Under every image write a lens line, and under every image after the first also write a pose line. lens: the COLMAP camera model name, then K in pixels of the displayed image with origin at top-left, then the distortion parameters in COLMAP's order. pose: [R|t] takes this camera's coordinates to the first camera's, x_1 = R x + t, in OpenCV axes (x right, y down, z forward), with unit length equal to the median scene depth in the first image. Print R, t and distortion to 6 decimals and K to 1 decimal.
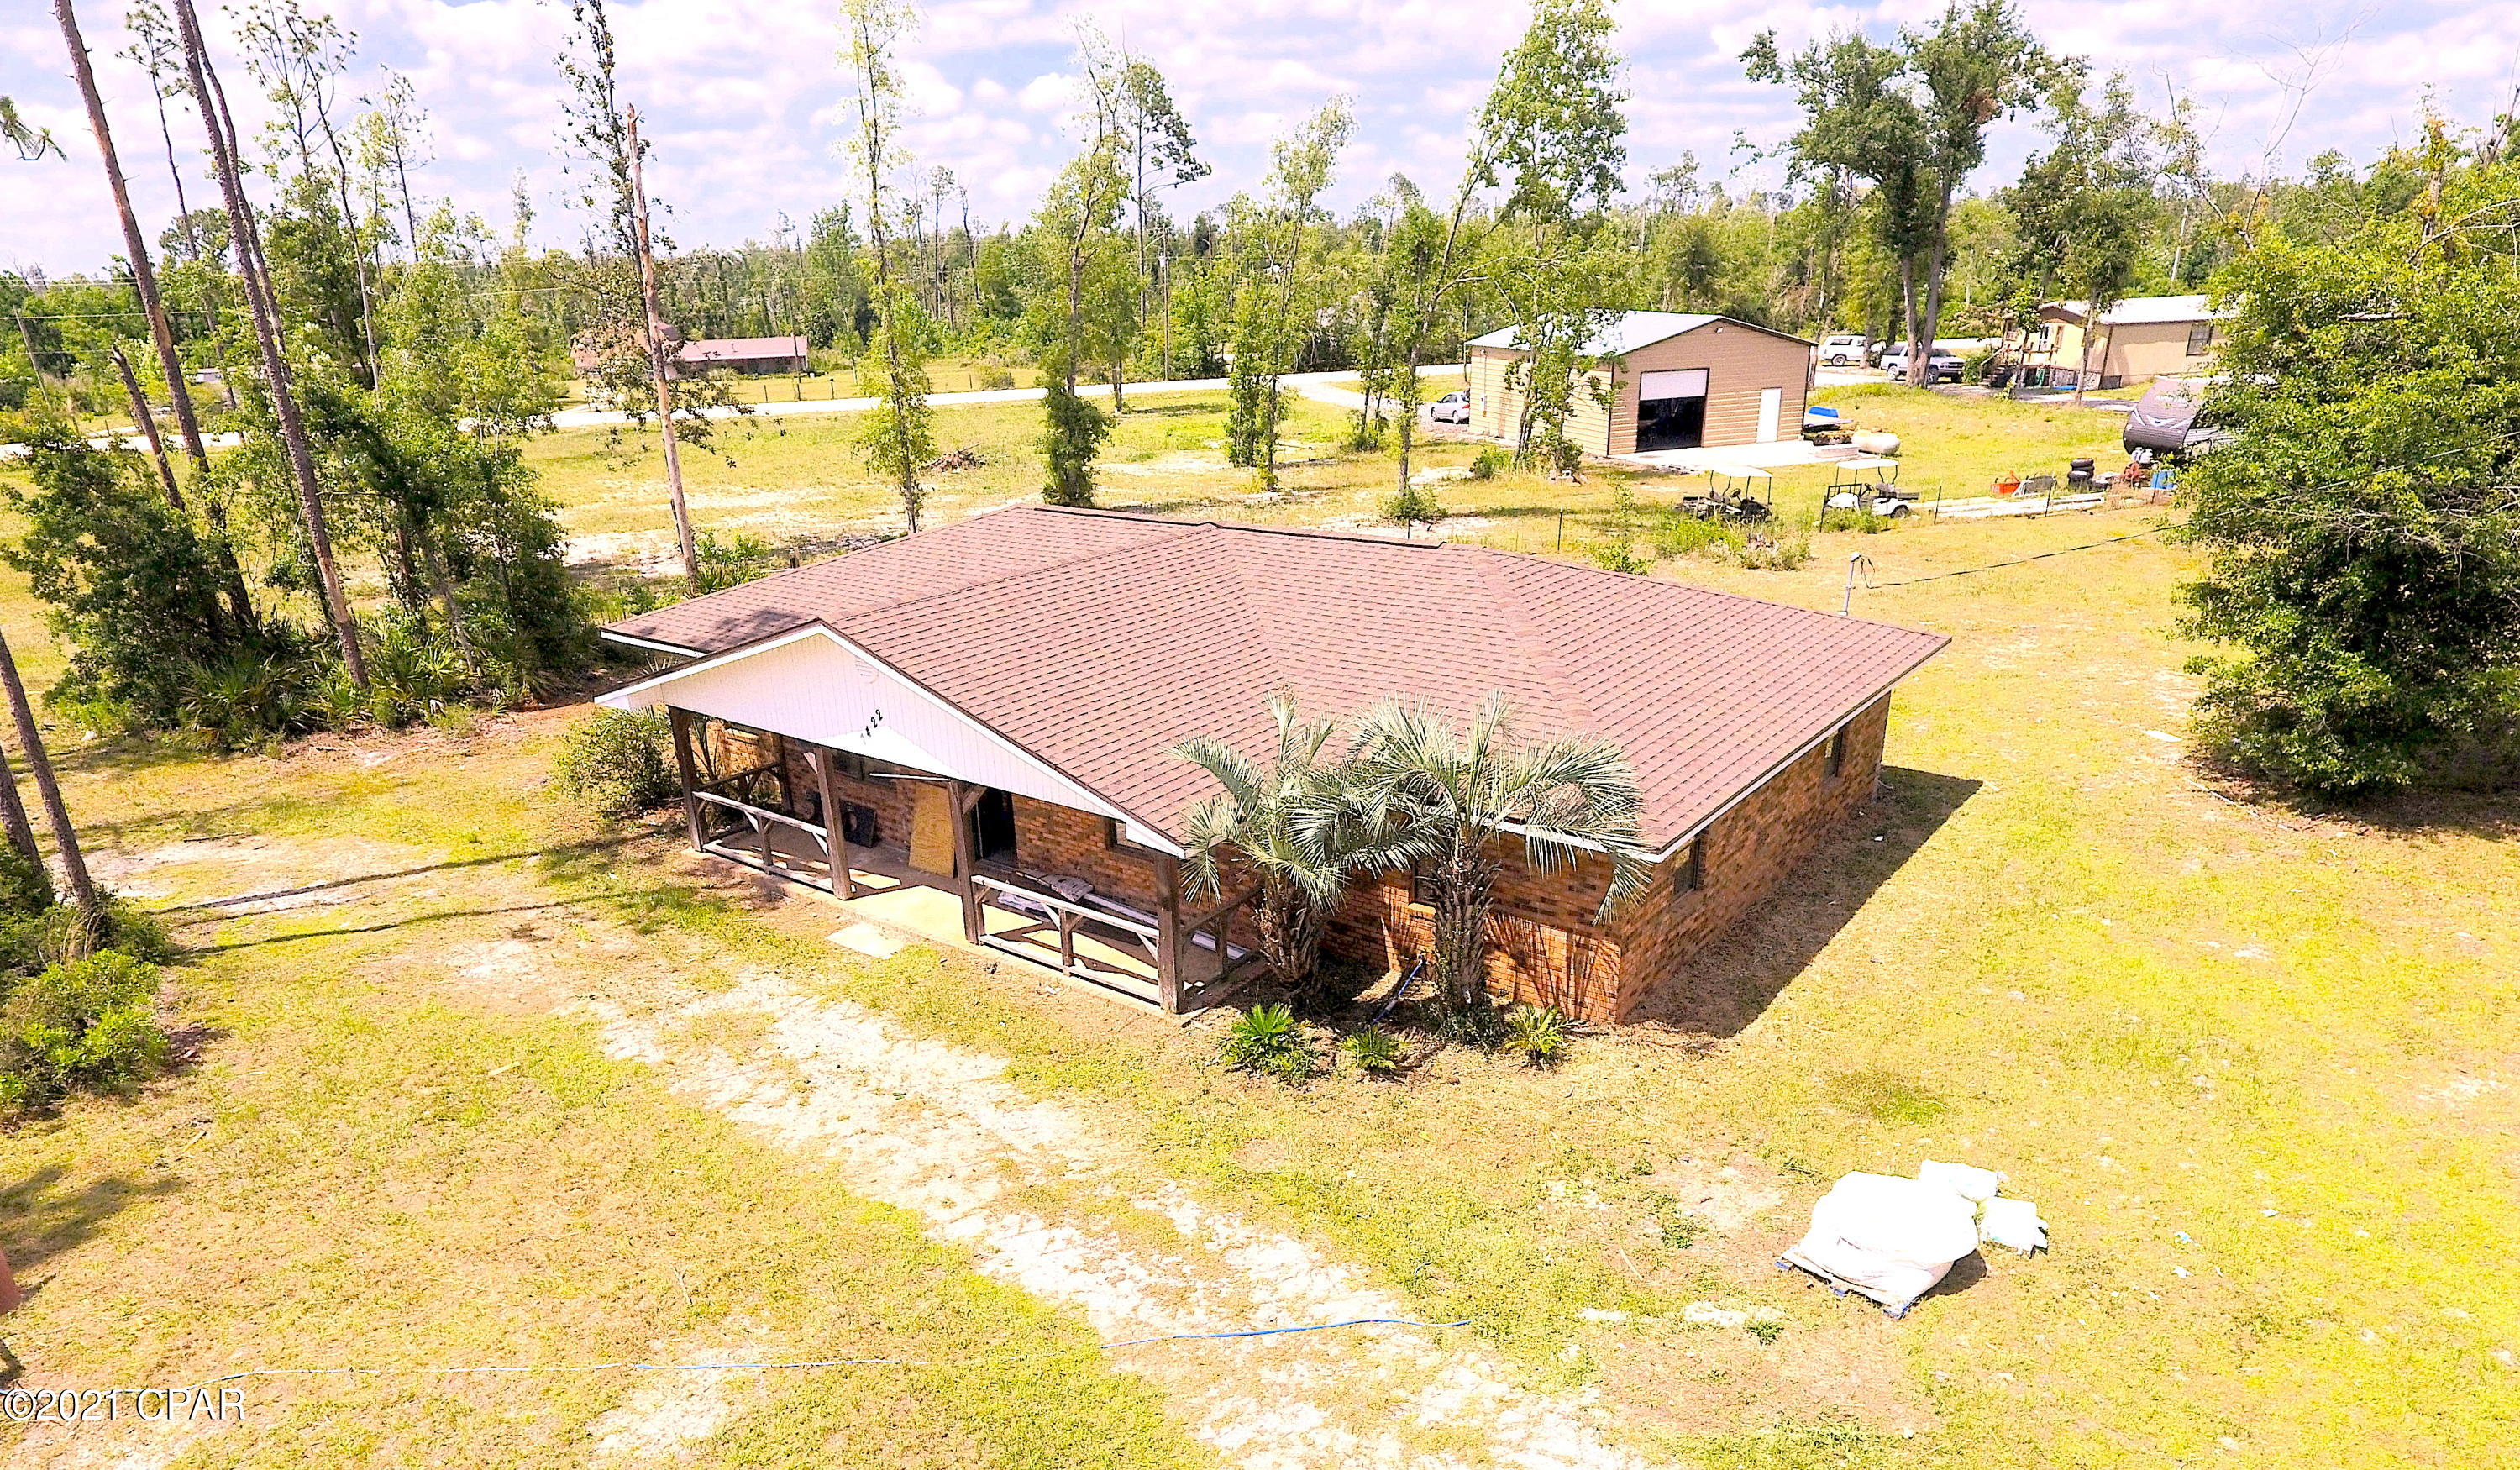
lens RADIAL K [[1536.9, 0, 1236.0], [0, 1536.9, 903.9], [0, 0, 1]] dist [-0.007777, -0.000419]
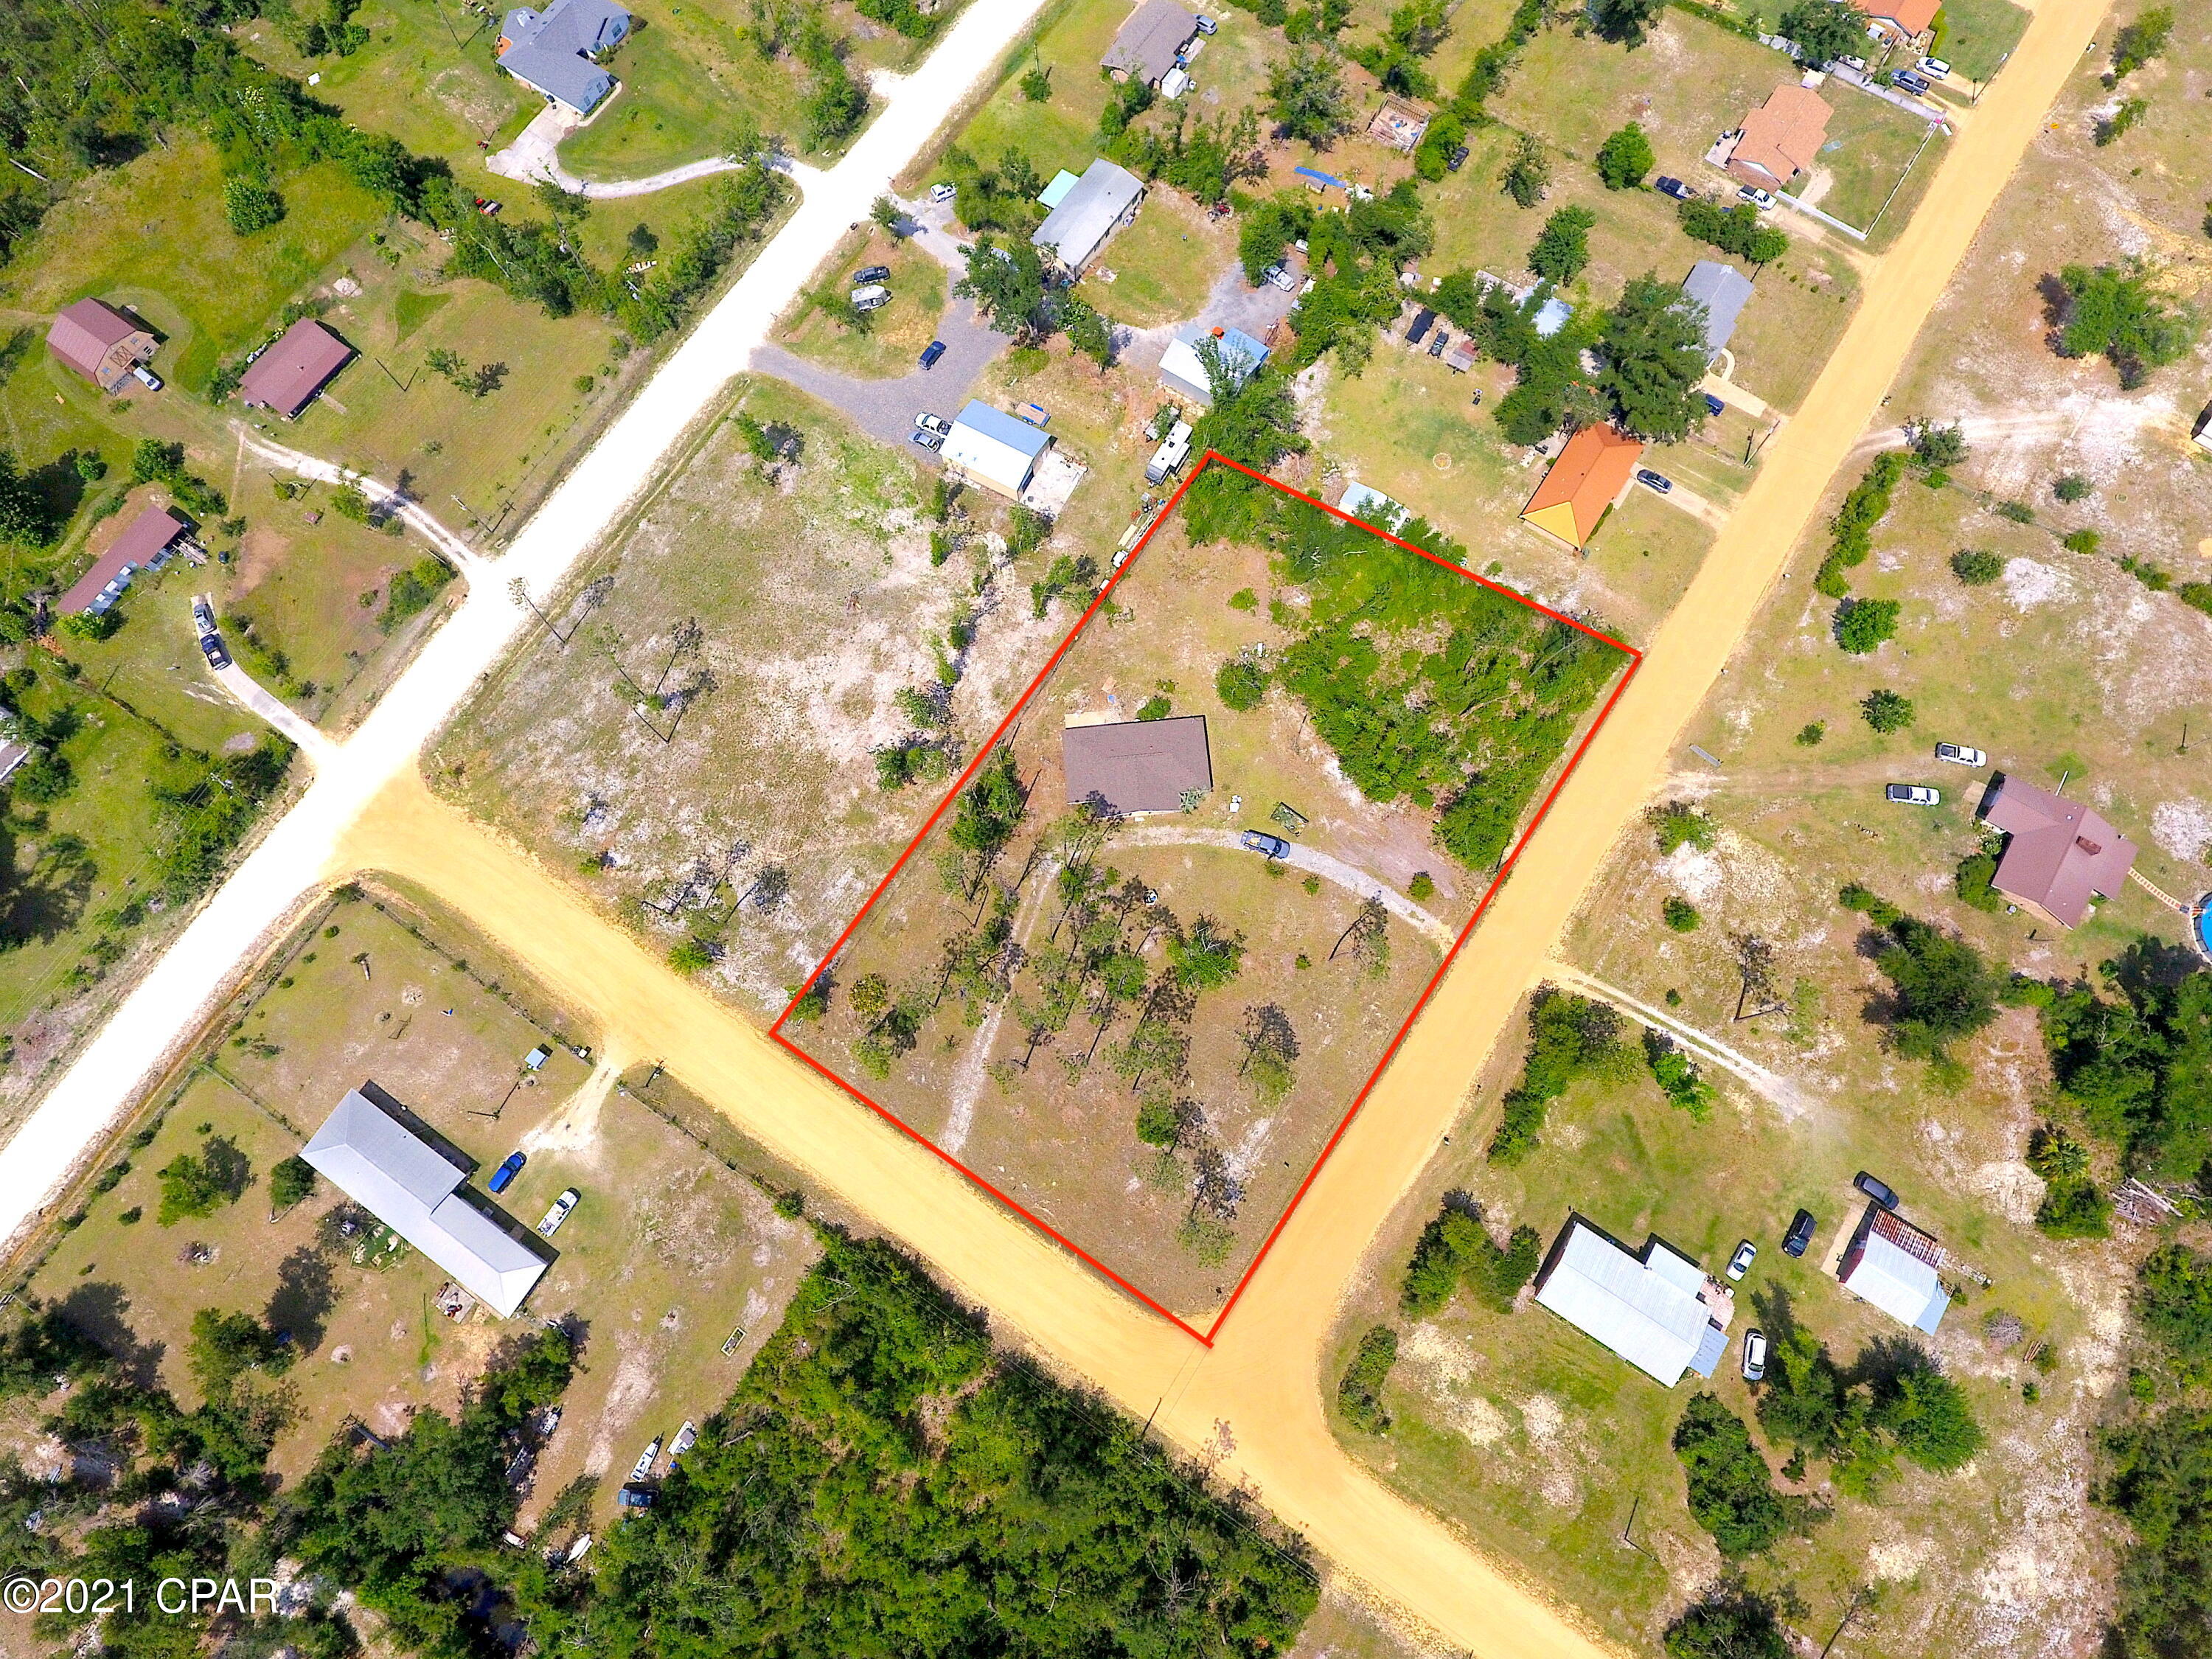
lens RADIAL K [[1294.1, 0, 1098.3], [0, 1294.1, 821.0], [0, 0, 1]] dist [-0.005209, 0.000071]
pose [[0.730394, -0.653126, 0.199875, -0.846815], [0.262990, 0.538989, 0.800204, -2.702373], [-0.630365, -0.531899, 0.565441, -1.442812]]
